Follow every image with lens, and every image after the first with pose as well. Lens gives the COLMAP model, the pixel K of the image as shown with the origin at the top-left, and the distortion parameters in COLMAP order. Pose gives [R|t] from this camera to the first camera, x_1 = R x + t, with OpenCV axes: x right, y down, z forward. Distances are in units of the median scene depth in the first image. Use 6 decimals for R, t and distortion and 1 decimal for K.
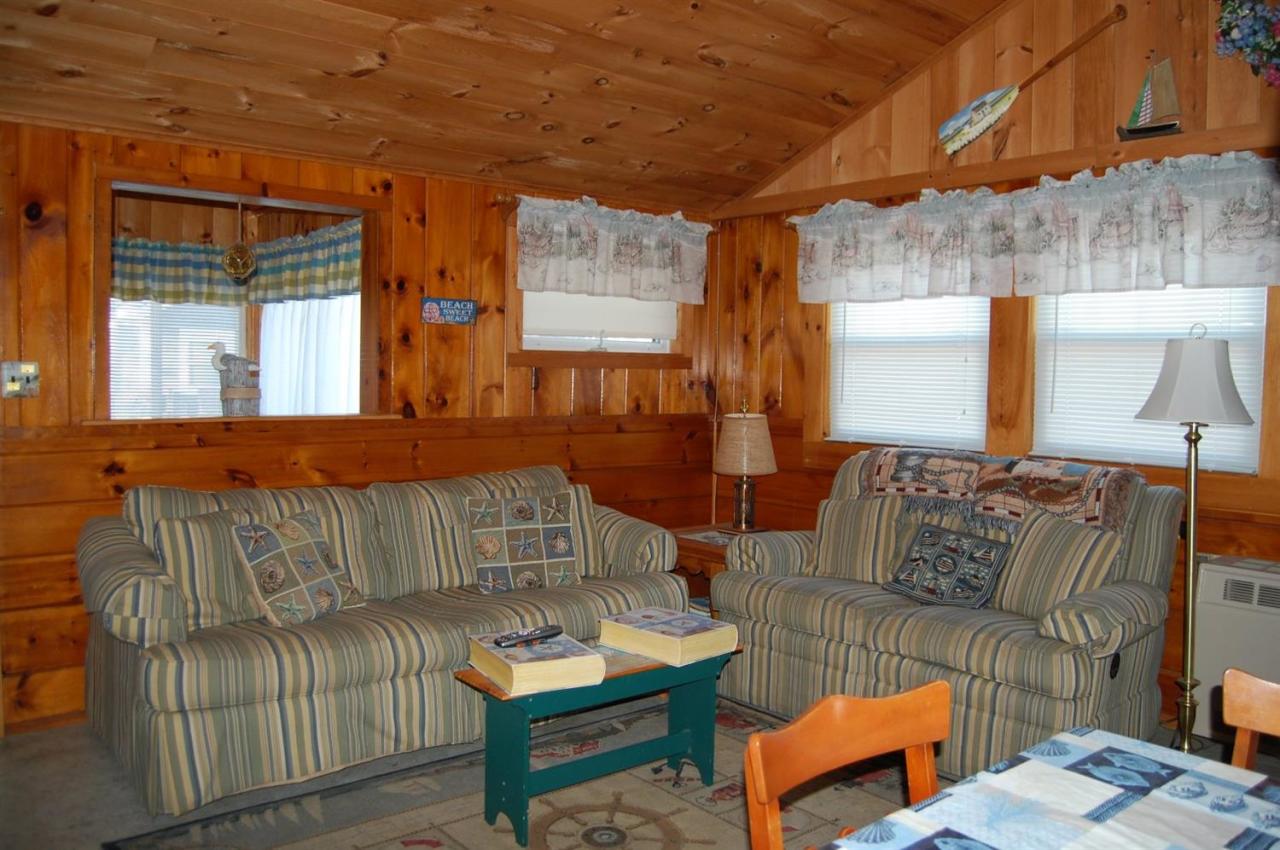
lens RADIAL K [[1045.1, 0, 640.0], [0, 1045.1, 425.0], [0, 0, 1]] dist [-0.001916, -0.000701]
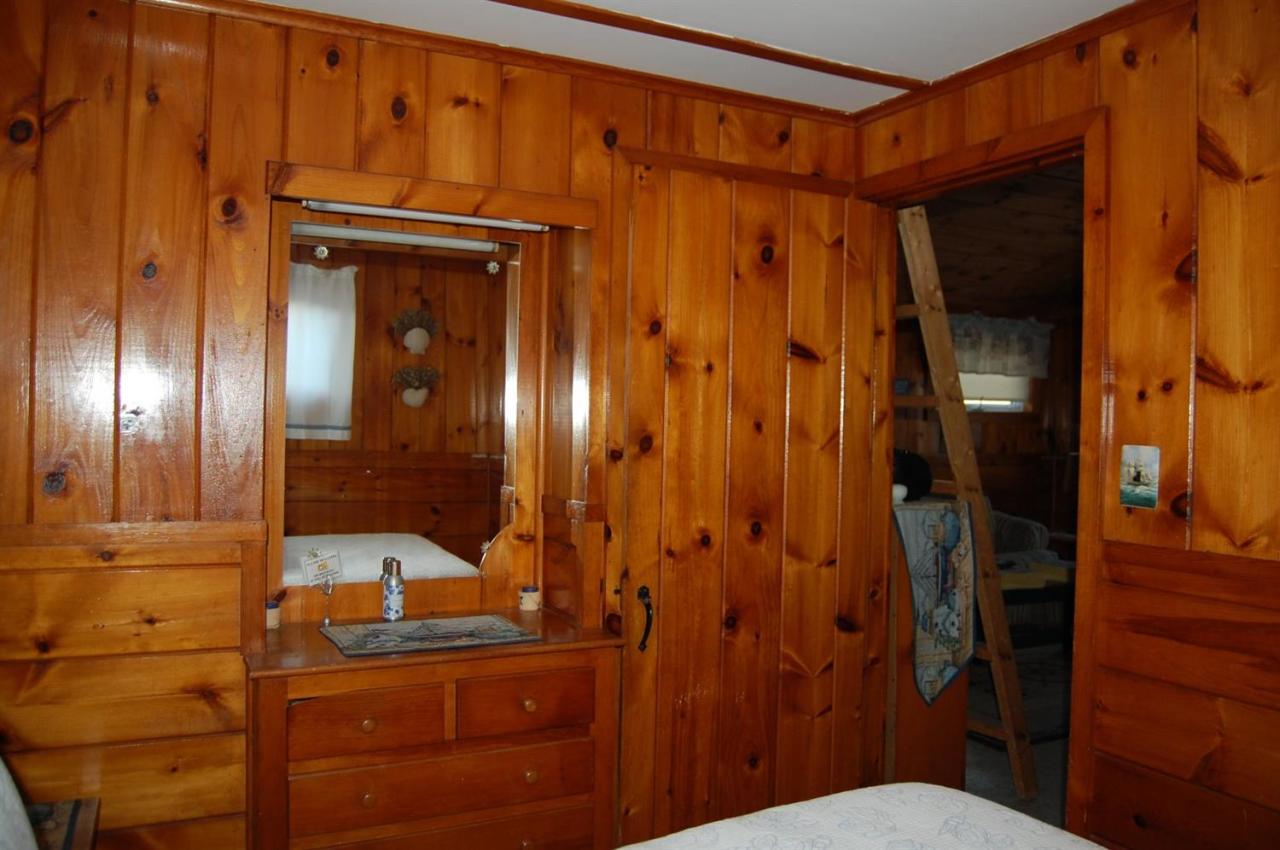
lens RADIAL K [[1045.1, 0, 640.0], [0, 1045.1, 425.0], [0, 0, 1]] dist [-0.001916, -0.000701]
pose [[0.979864, 0.002311, -0.199651, -0.219534], [-0.012685, 0.998633, -0.050697, 0.034909], [0.199261, 0.052209, 0.978555, -0.586163]]
